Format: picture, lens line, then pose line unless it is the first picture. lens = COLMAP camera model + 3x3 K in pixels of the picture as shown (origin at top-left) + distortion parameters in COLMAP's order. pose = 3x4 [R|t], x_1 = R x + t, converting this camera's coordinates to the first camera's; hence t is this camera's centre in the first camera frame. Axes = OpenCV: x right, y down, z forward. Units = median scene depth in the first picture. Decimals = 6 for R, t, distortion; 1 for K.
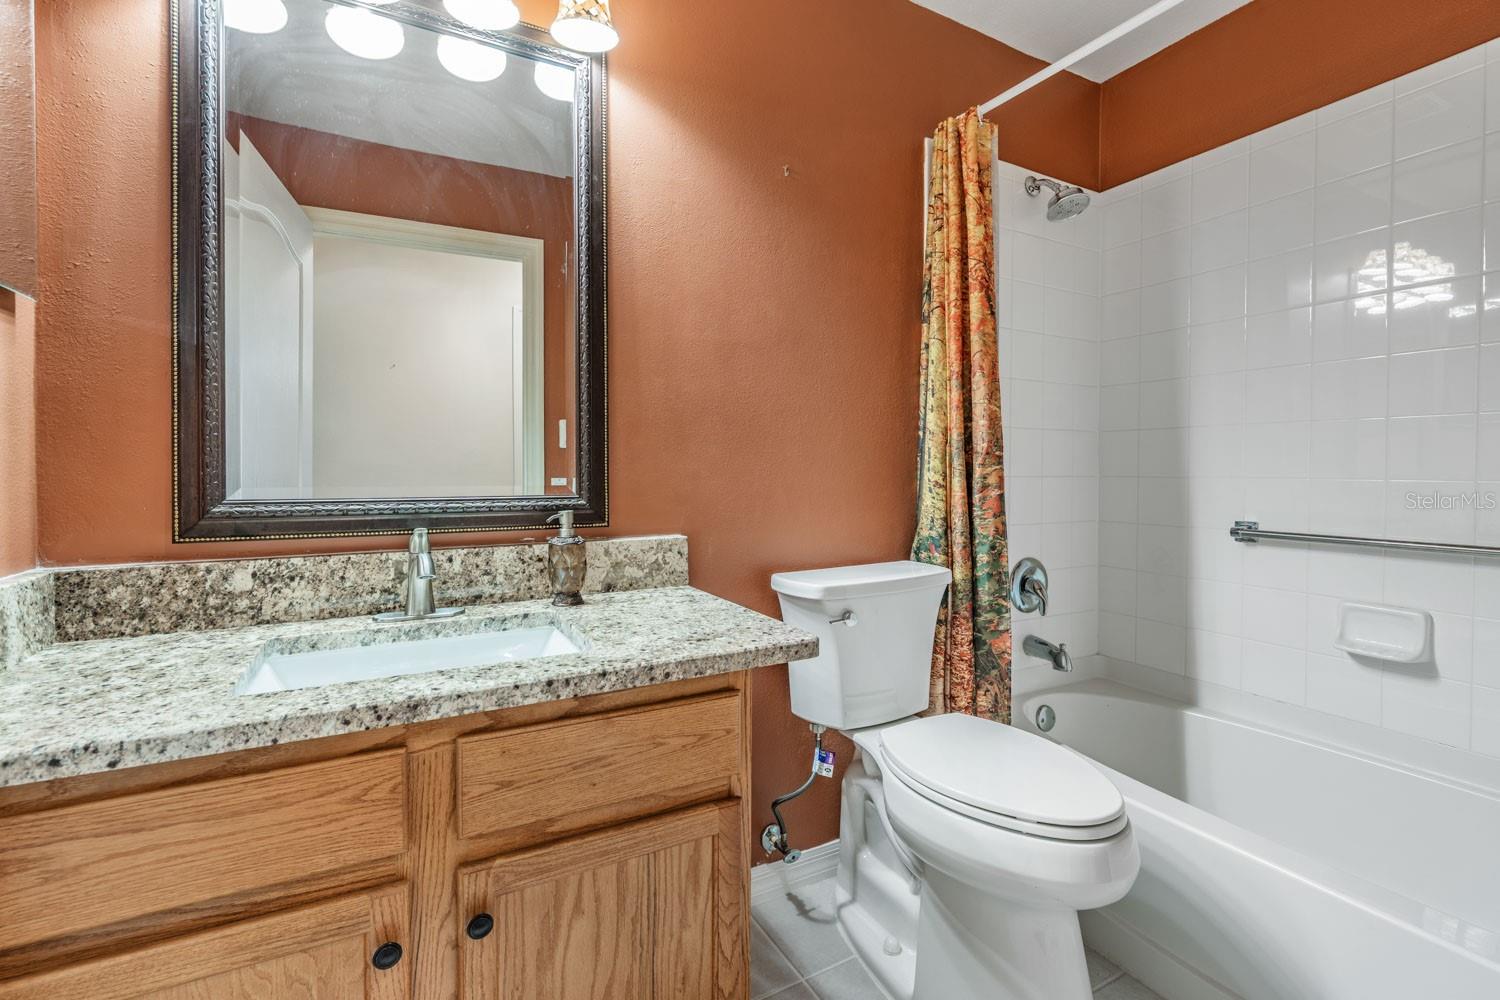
lens RADIAL K [[675.4, 0, 747.9], [0, 675.4, 490.2], [0, 0, 1]] dist [0.001727, 0.000006]
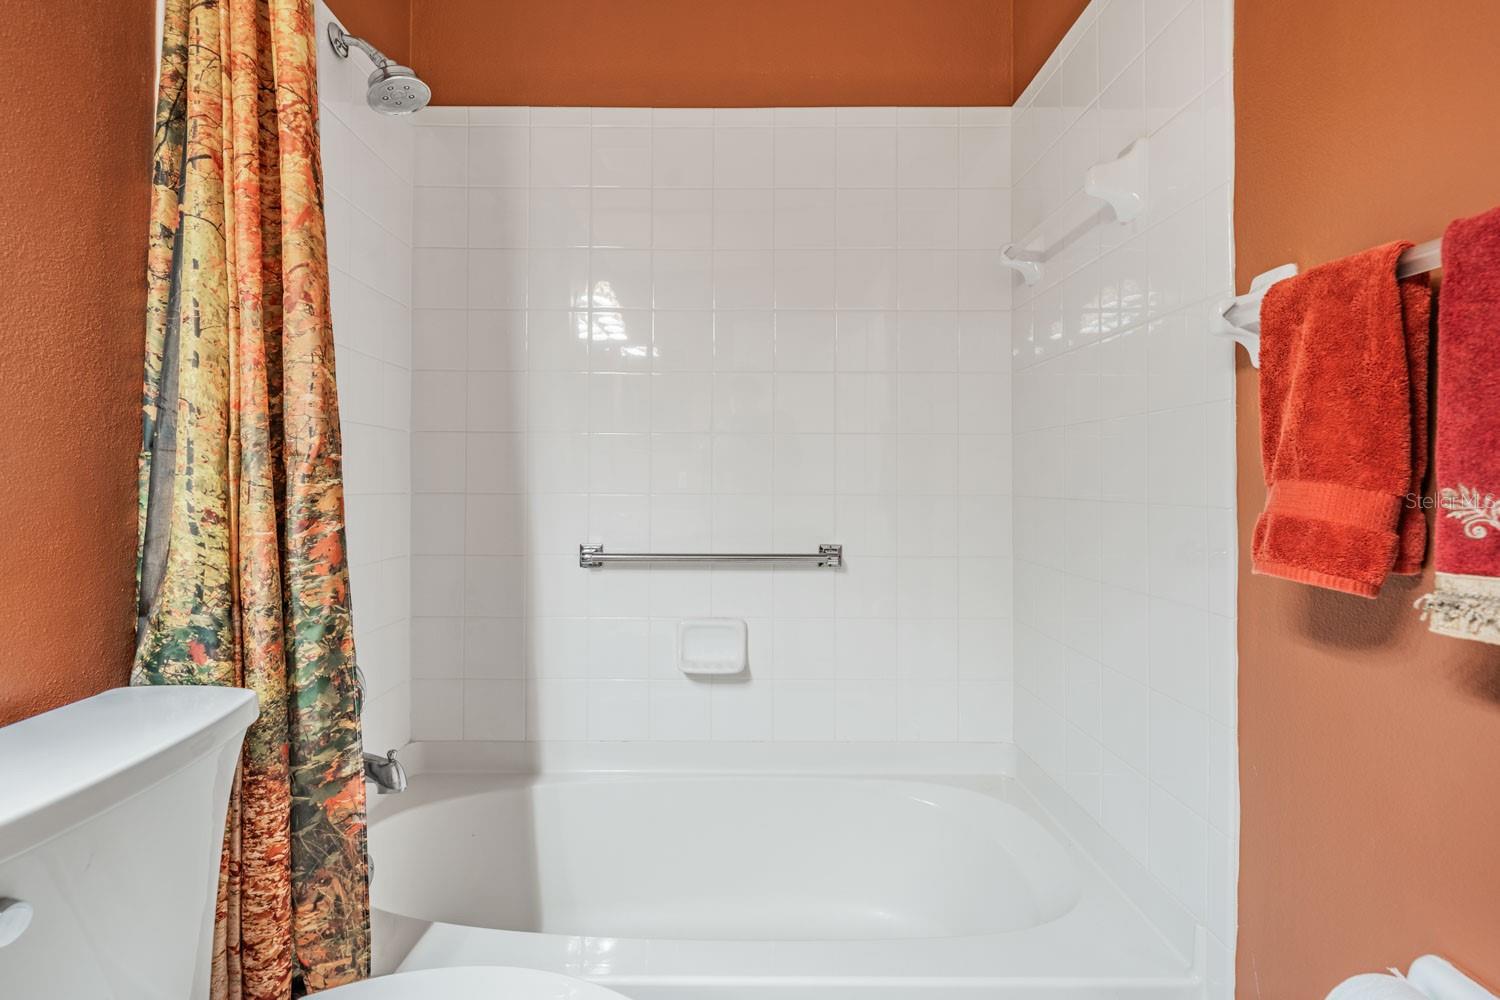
lens RADIAL K [[733.2, 0, 747.3], [0, 733.2, 472.5], [0, 0, 1]] dist [-0.000988, 0.000412]
pose [[0.475000, 0.012138, 0.879902, 0.000547], [0.022069, 0.999426, -0.025700, -0.018318], [-0.879709, 0.031626, 0.474459, 0.413475]]
